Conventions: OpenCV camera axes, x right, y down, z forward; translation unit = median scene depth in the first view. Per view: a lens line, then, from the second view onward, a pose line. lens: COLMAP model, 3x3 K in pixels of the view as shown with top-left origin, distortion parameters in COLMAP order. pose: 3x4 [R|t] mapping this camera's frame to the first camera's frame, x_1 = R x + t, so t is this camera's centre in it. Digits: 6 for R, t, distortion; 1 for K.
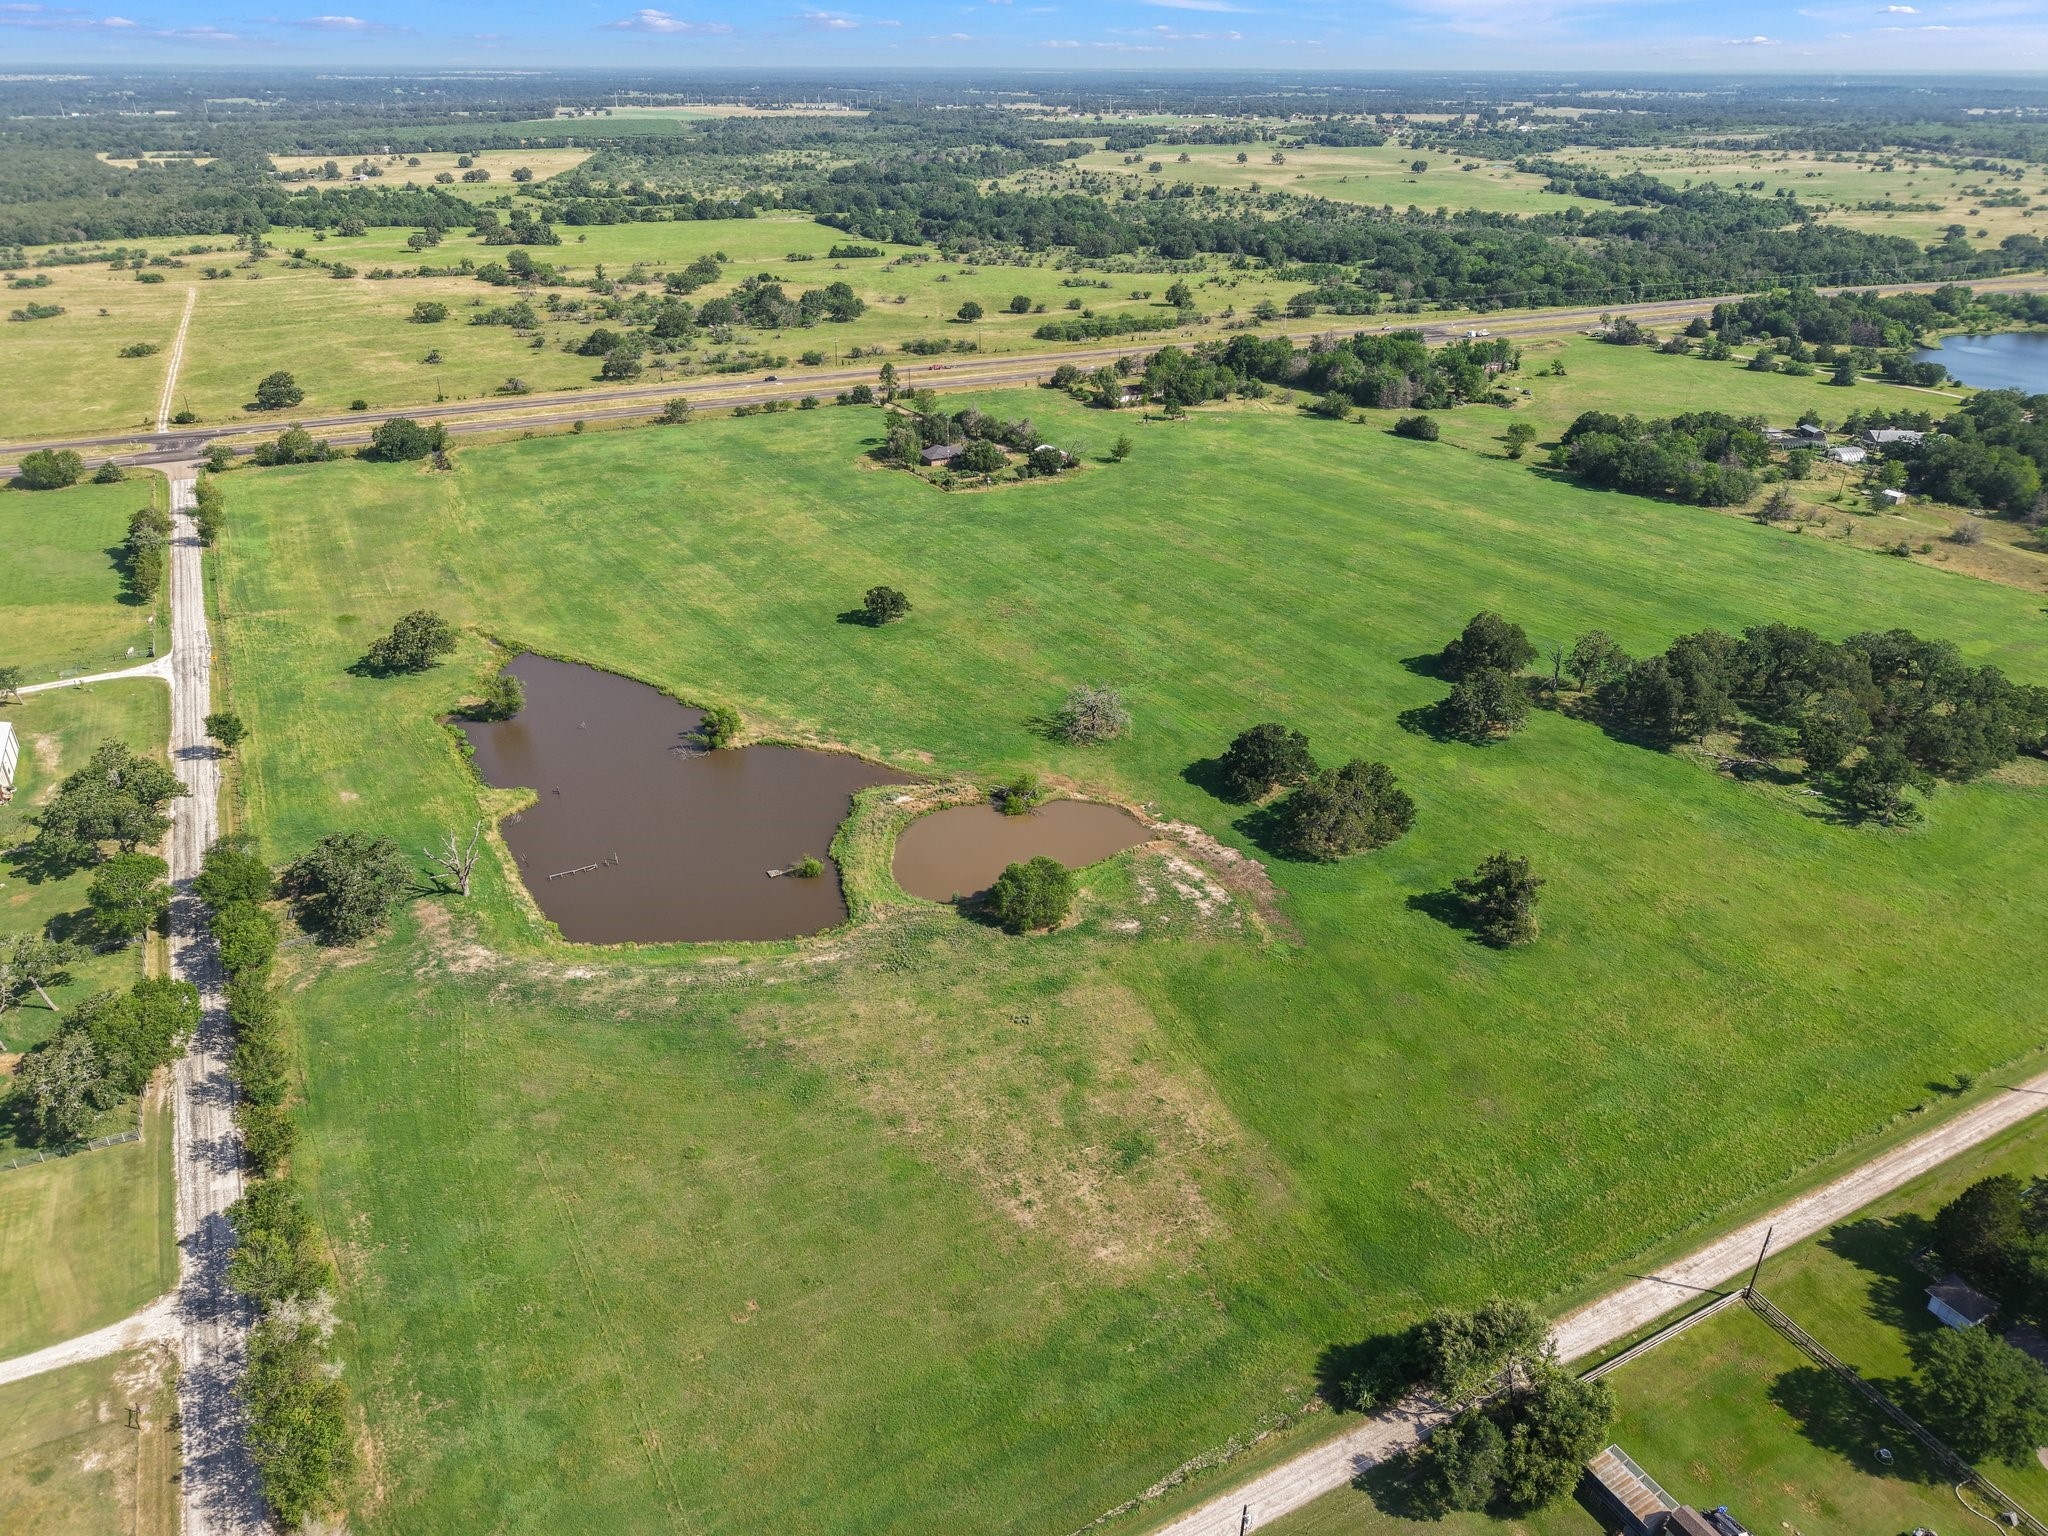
lens RADIAL K [[1405.3, 0, 1024.0], [0, 1405.3, 768.0], [0, 0, 1]] dist [0.027816, -0.035319]
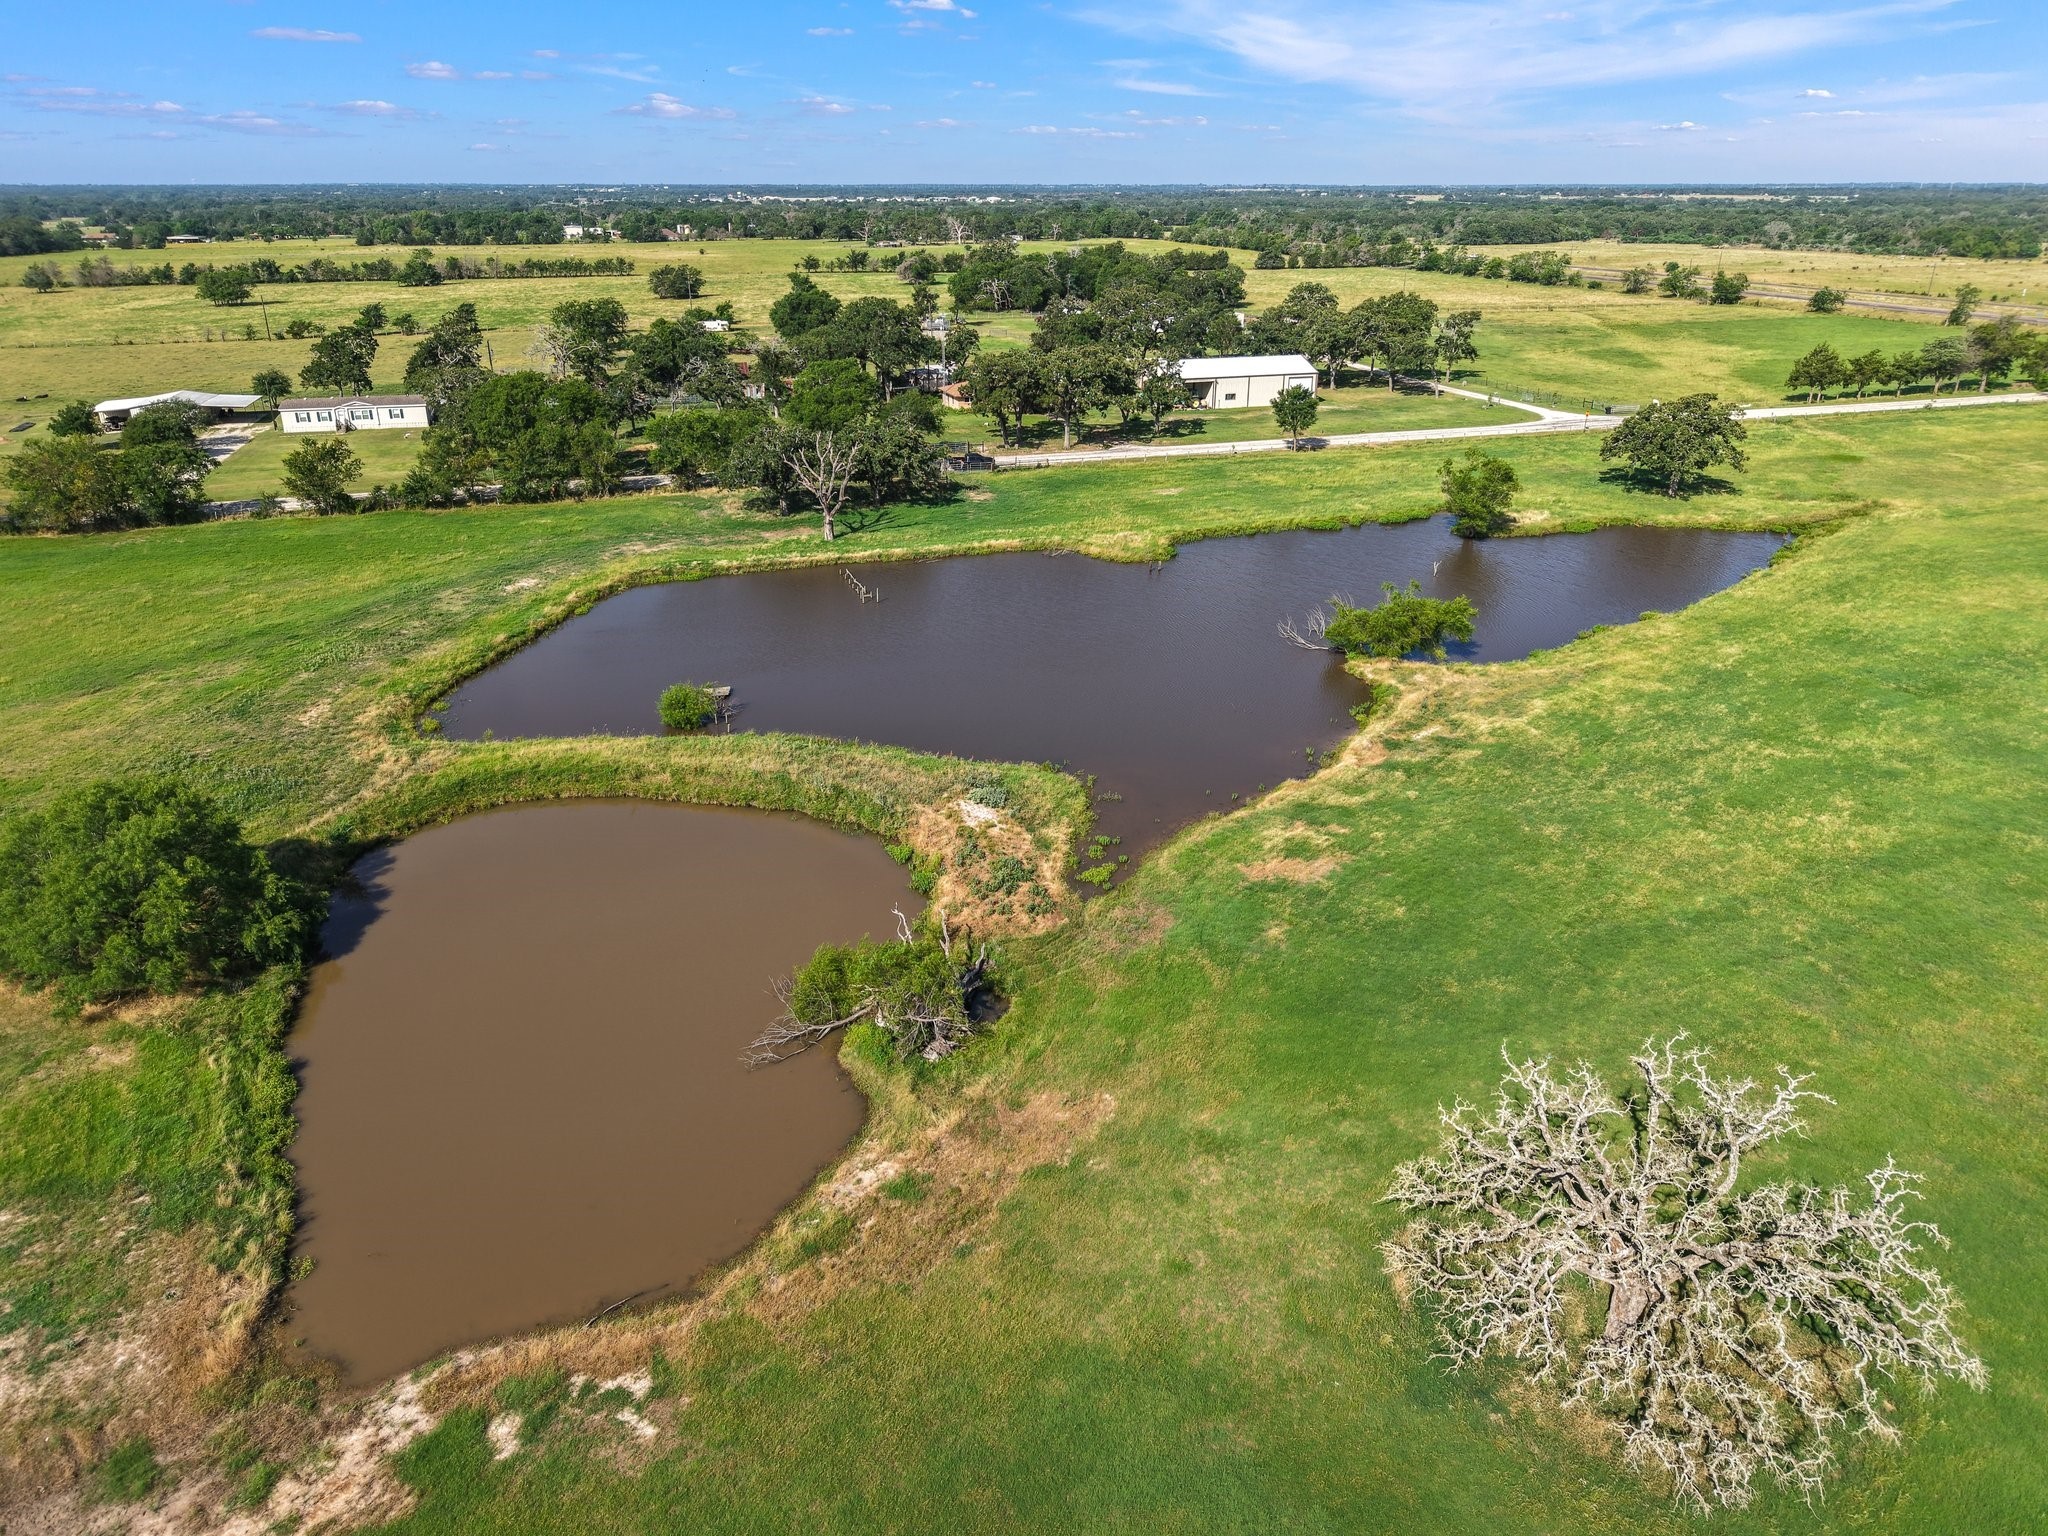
lens RADIAL K [[1387.3, 0, 1024.0], [0, 1387.3, 768.0], [0, 0, 1]] dist [0.005118, 0.001048]
pose [[-0.194486, 0.378340, -0.905005, 0.209746], [-0.440060, 0.790912, 0.425213, -0.134673], [0.876654, 0.480954, 0.012671, 1.028203]]
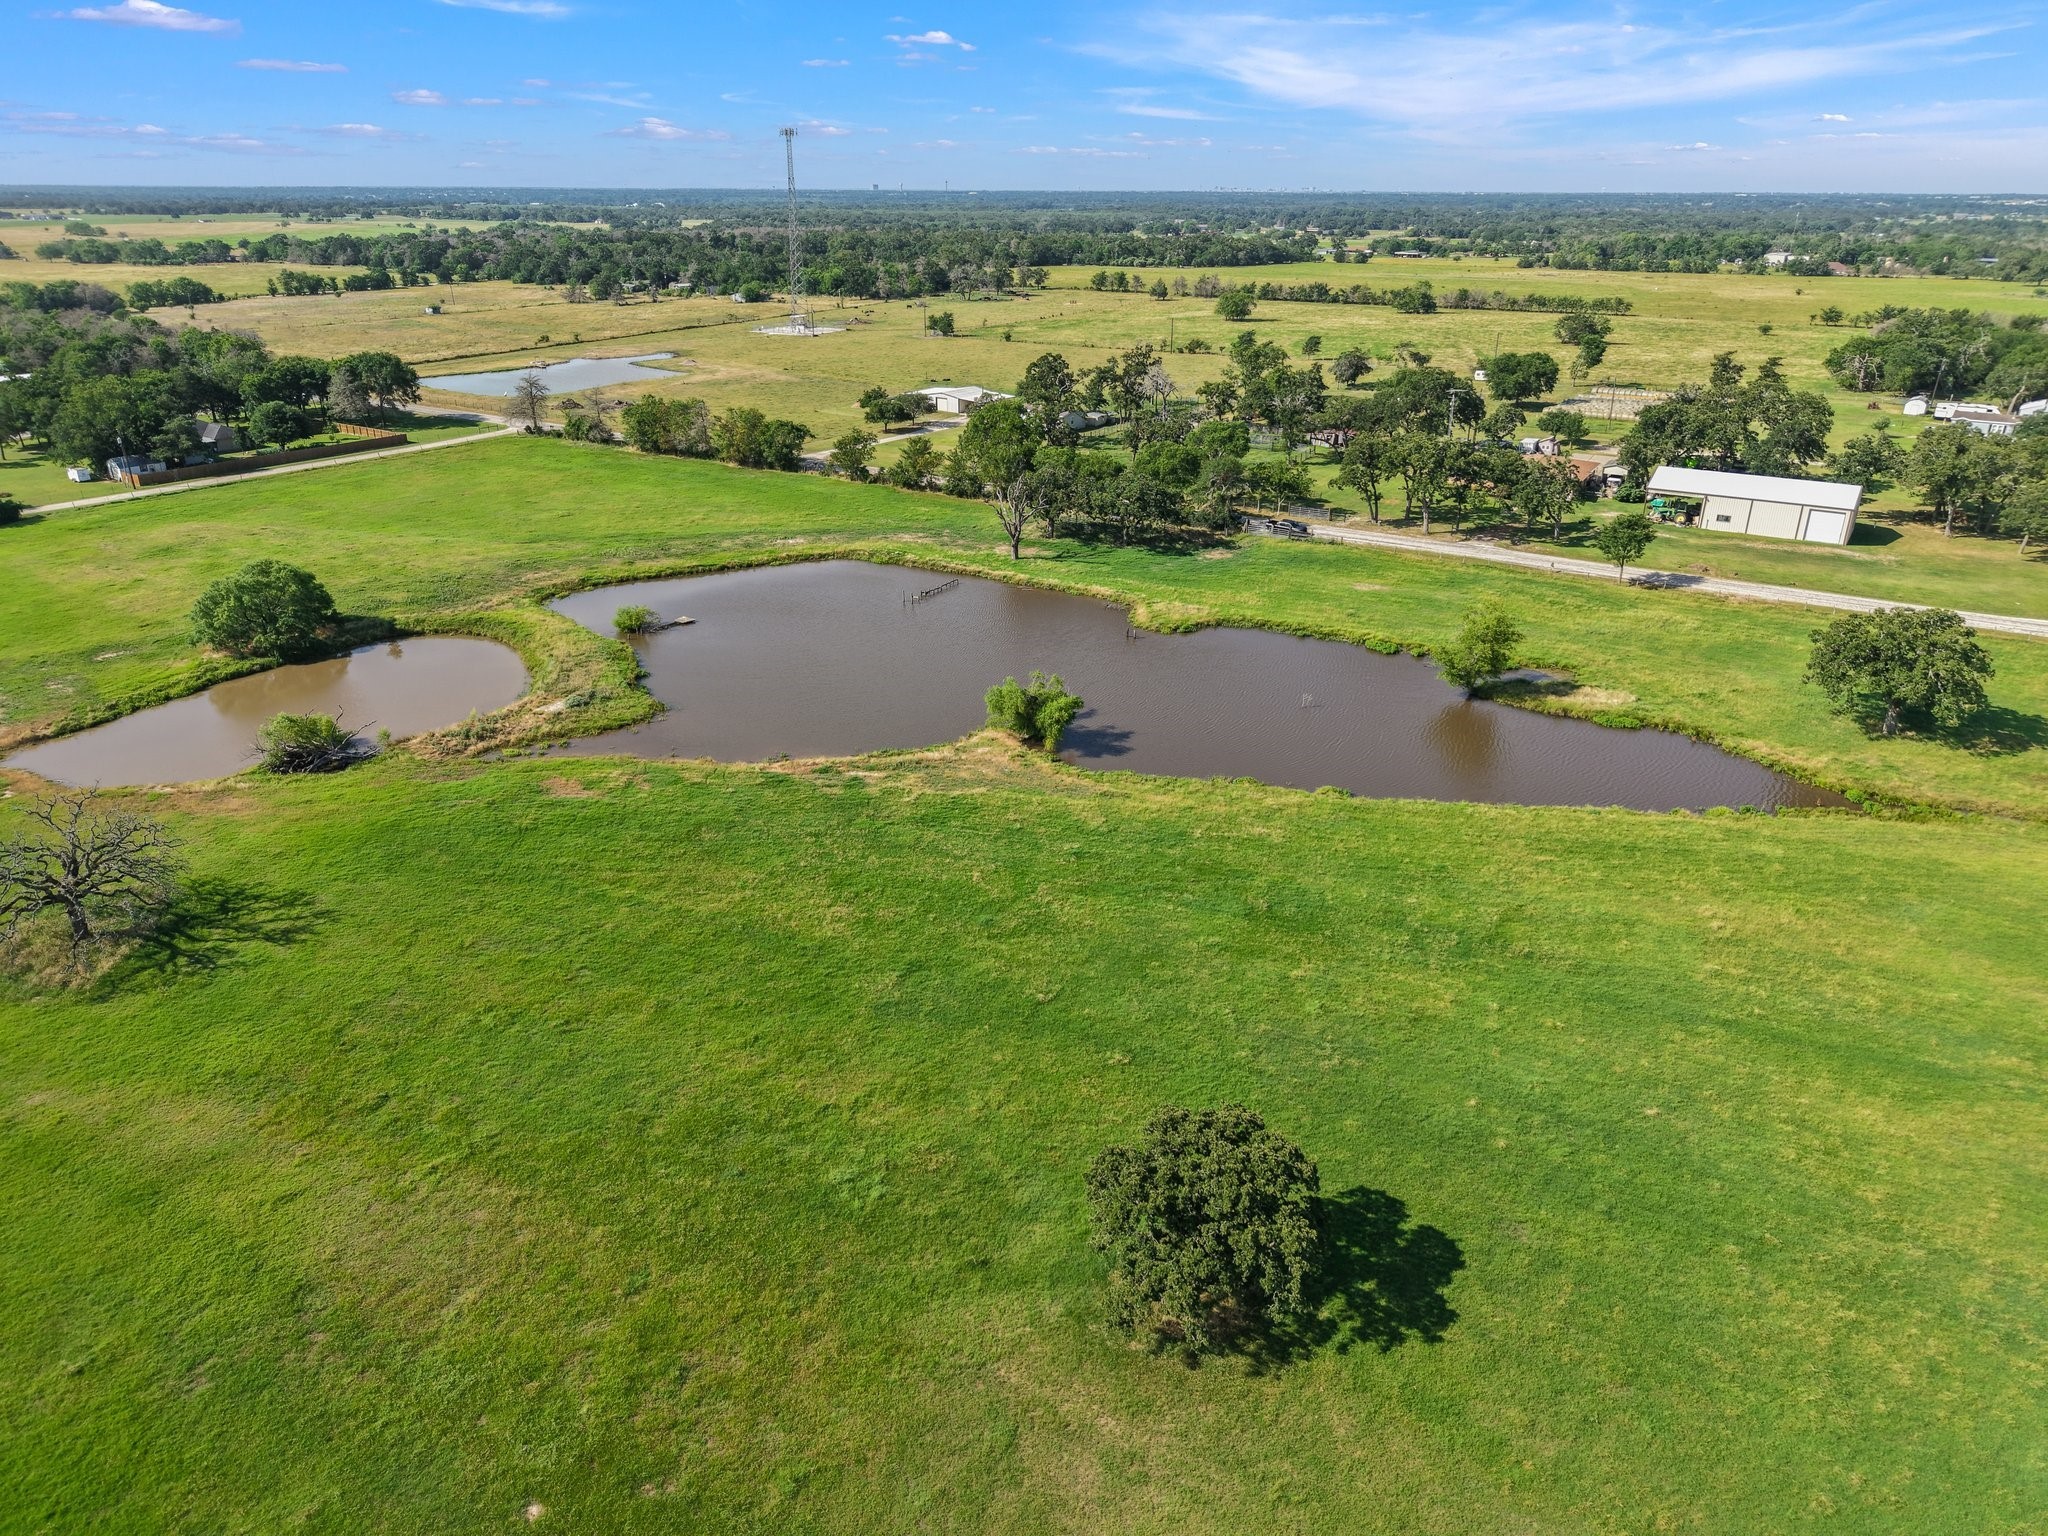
lens RADIAL K [[1382.4, 0, 1026.0], [0, 1382.4, 726.9], [0, 0, 1]] dist [0.024477, -0.026832]
pose [[-0.879018, 0.165223, -0.447245, -0.009616], [-0.221591, 0.689005, 0.690051, -0.382053], [0.422166, 0.705672, -0.569036, 1.415777]]
